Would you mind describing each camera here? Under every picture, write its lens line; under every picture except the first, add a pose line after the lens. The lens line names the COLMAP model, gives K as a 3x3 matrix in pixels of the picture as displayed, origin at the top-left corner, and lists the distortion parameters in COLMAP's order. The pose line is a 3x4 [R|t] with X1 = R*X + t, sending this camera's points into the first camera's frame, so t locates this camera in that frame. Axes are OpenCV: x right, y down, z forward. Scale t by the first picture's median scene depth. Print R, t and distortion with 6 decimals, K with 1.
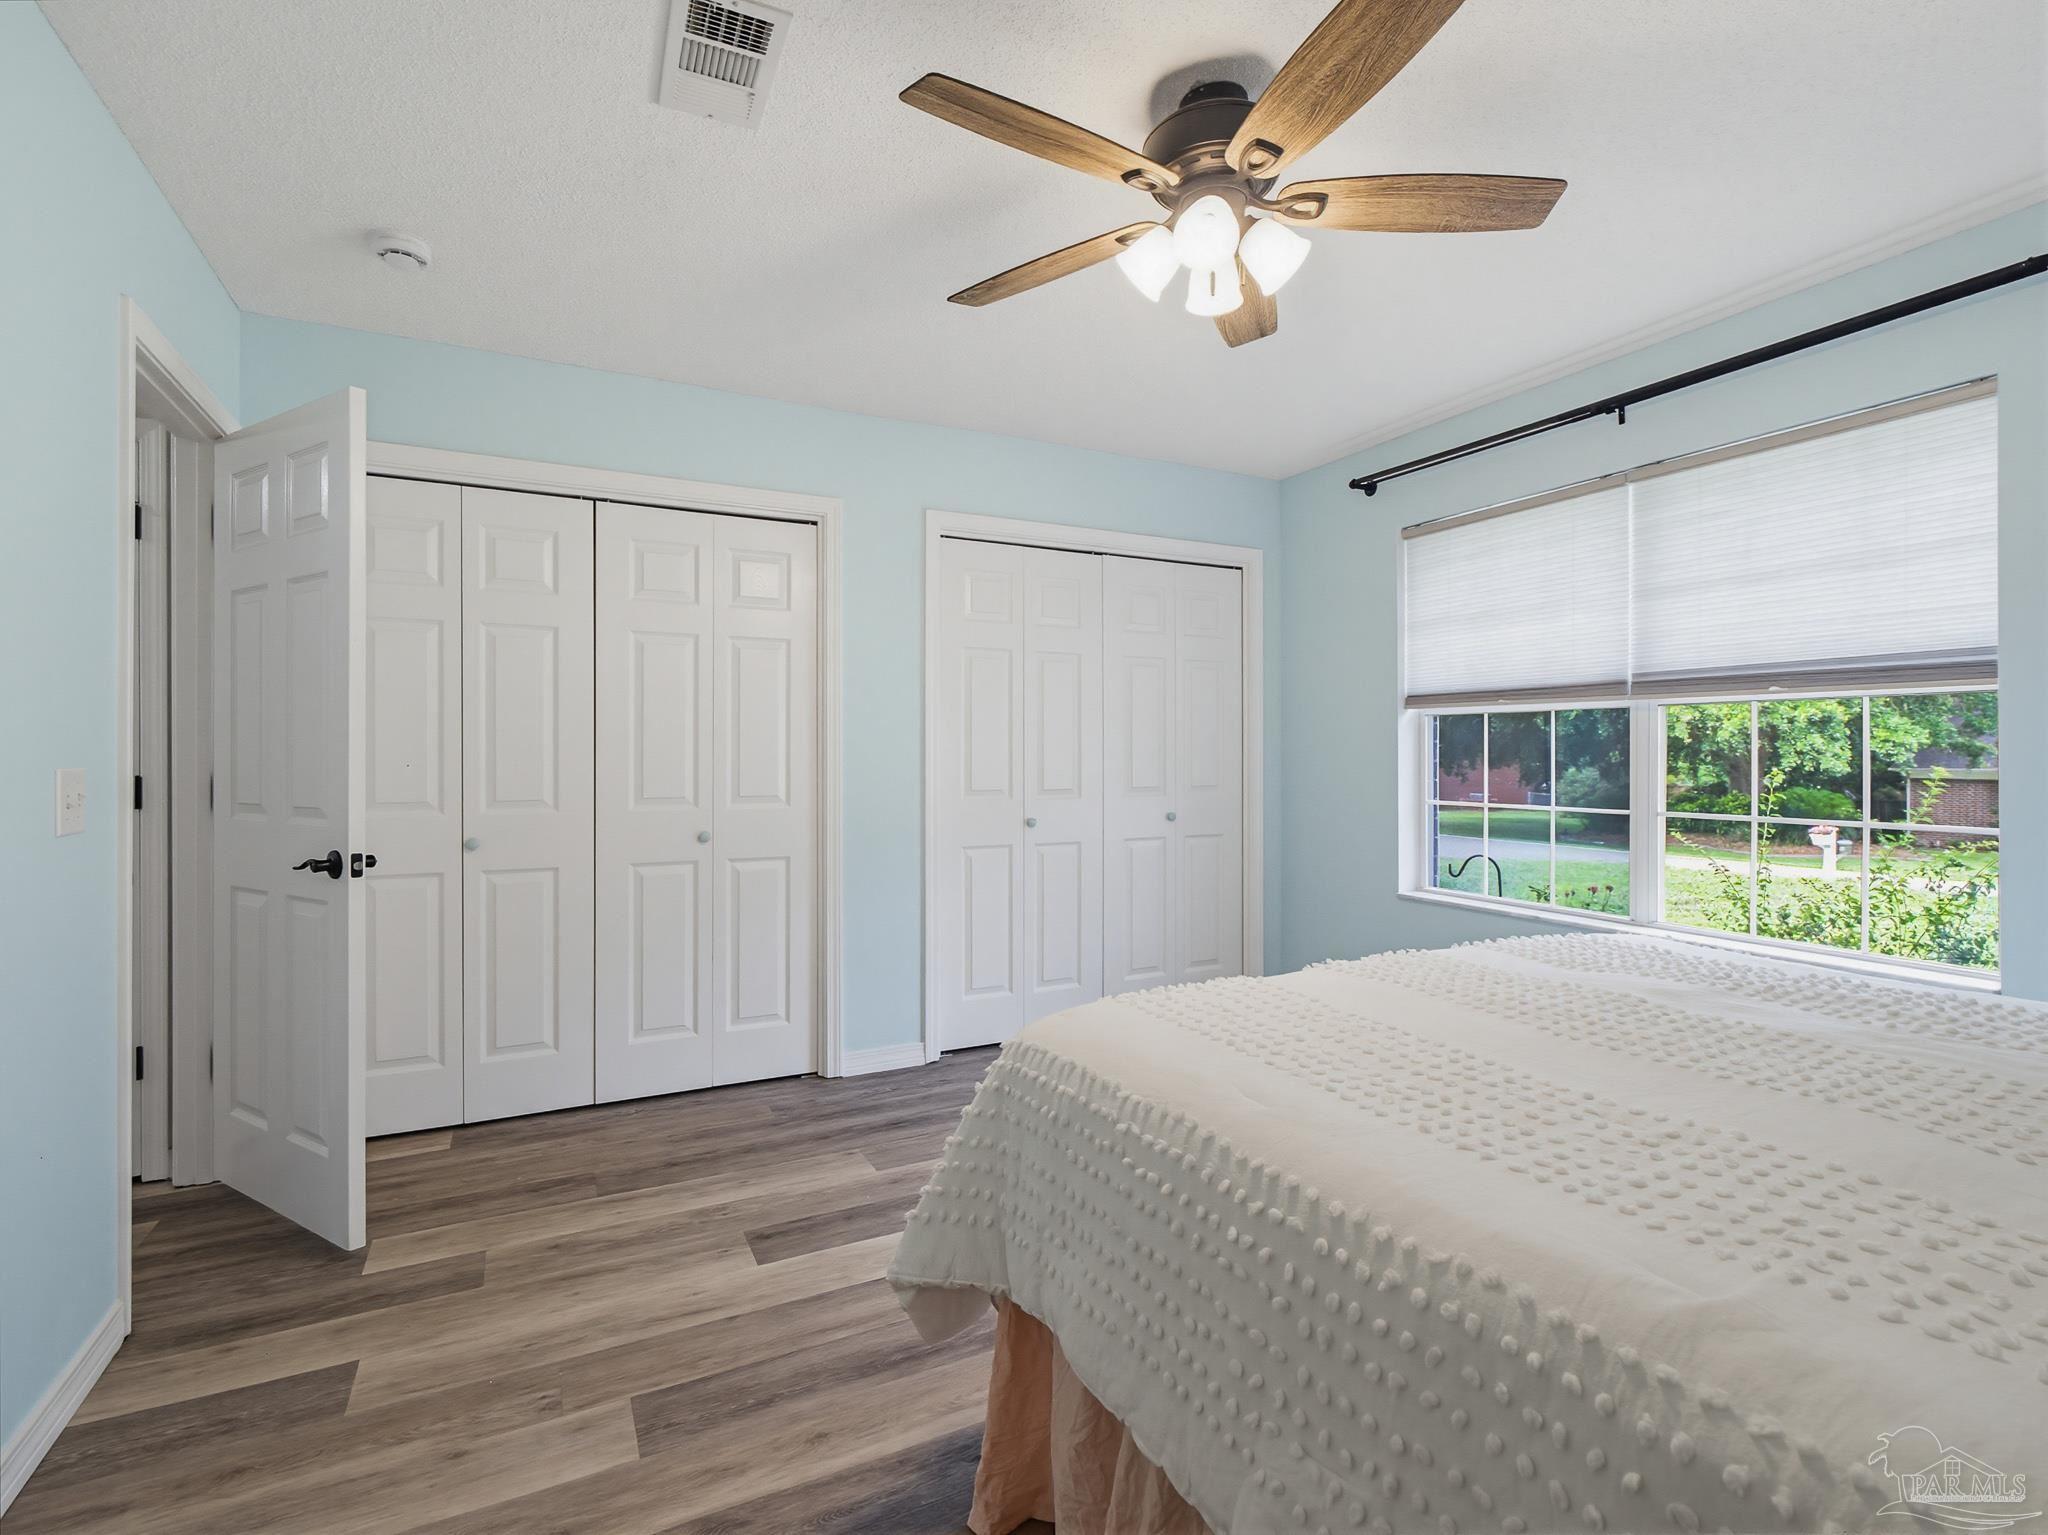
lens RADIAL K [[982.4, 0, 1030.5], [0, 982.4, 765.5], [0, 0, 1]] dist [-0.000941, 0.000073]
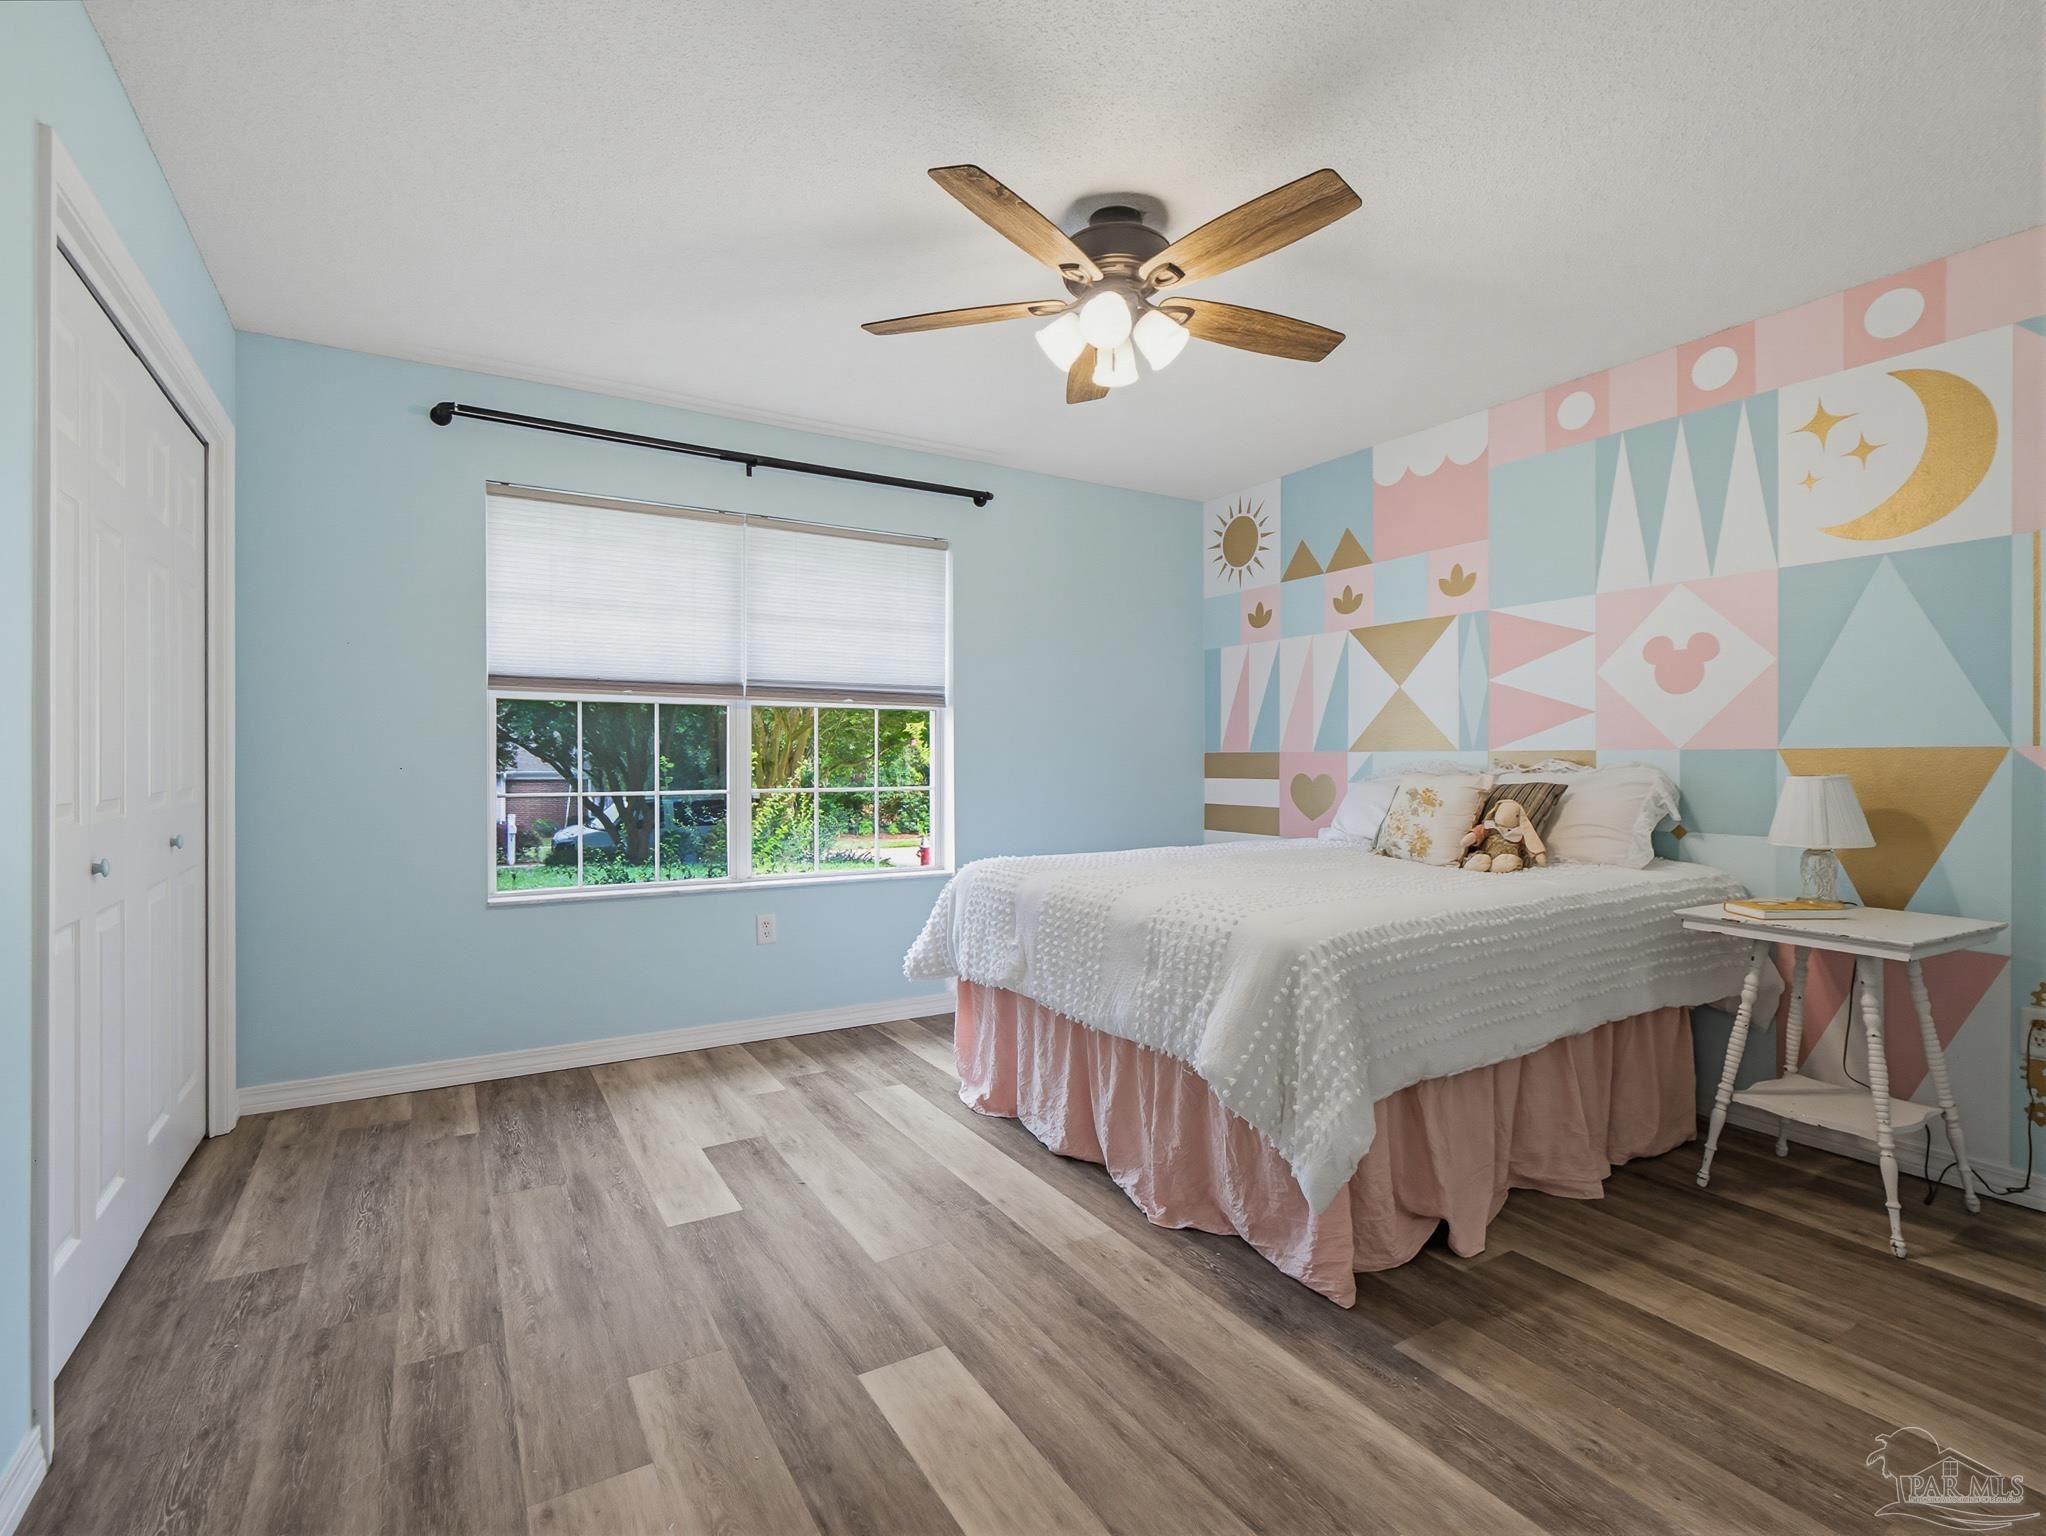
lens RADIAL K [[981.4, 0, 1029.5], [0, 981.4, 766.0], [0, 0, 1]] dist [-0.000941, 0.000073]
pose [[-0.075391, -0.006475, 0.997133, -0.650356], [0.011068, 0.999912, 0.007330, 0.011509], [-0.997093, 0.011589, -0.075313, 0.732808]]
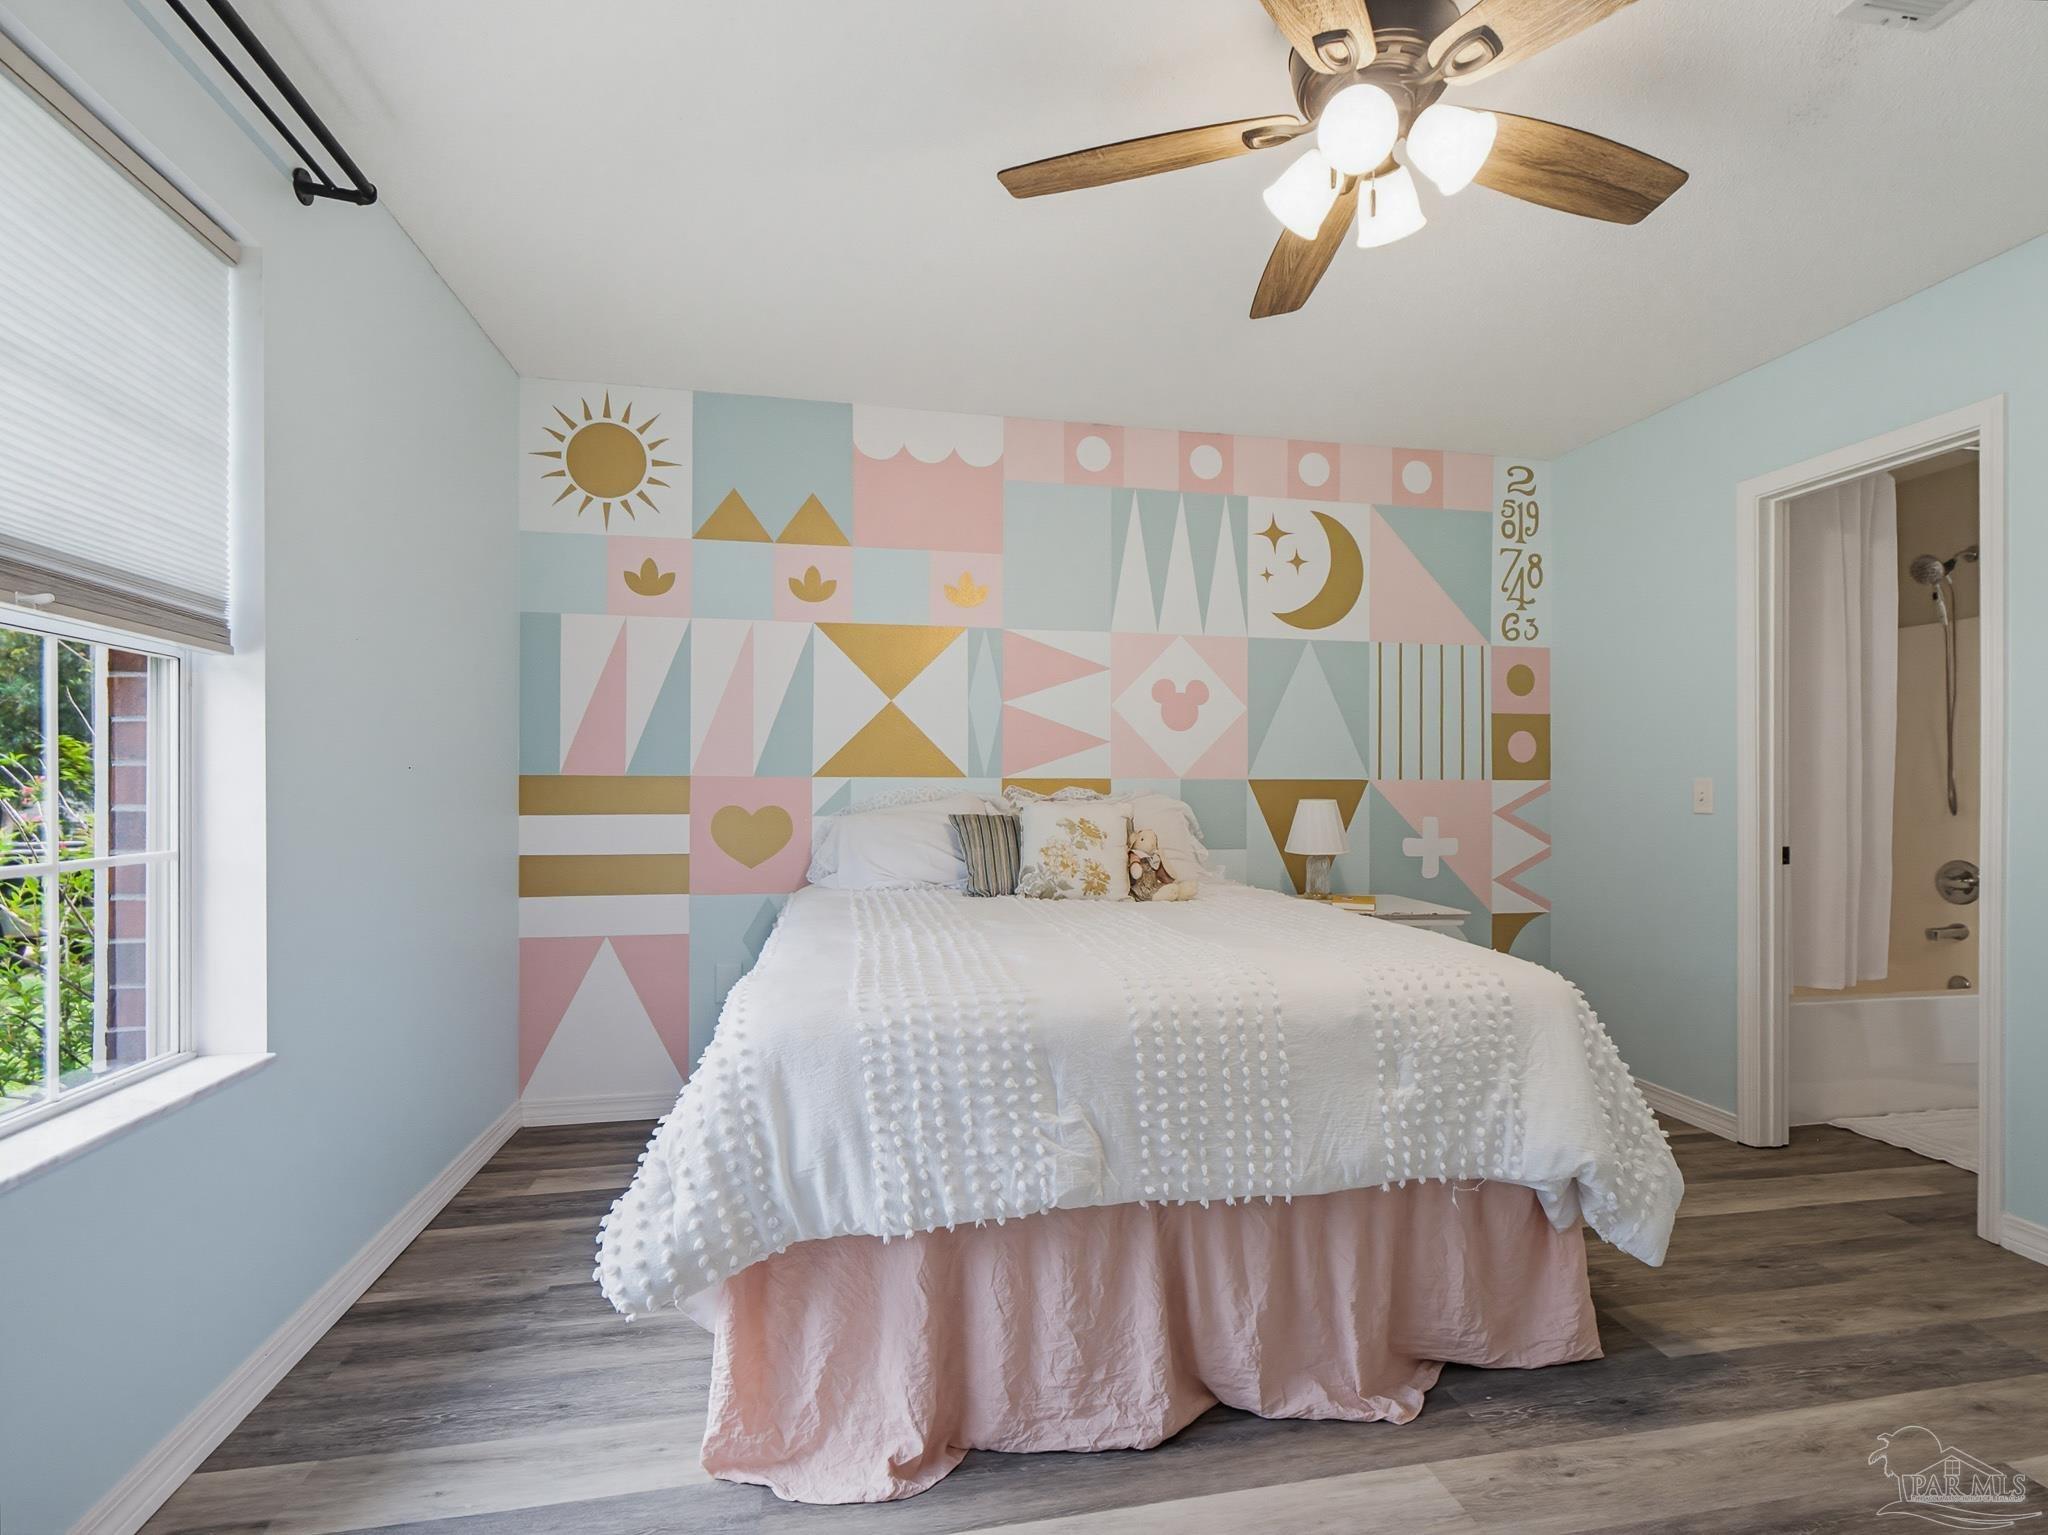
lens RADIAL K [[999.9, 0, 1053.2], [0, 999.9, 781.0], [0, 0, 1]] dist [0.000261, 0.000476]
pose [[-0.965598, -0.000770, 0.260038, 0.140662], [0.000164, 0.999994, 0.003570, 0.007637], [-0.260039, 0.003490, -0.965592, 1.178941]]
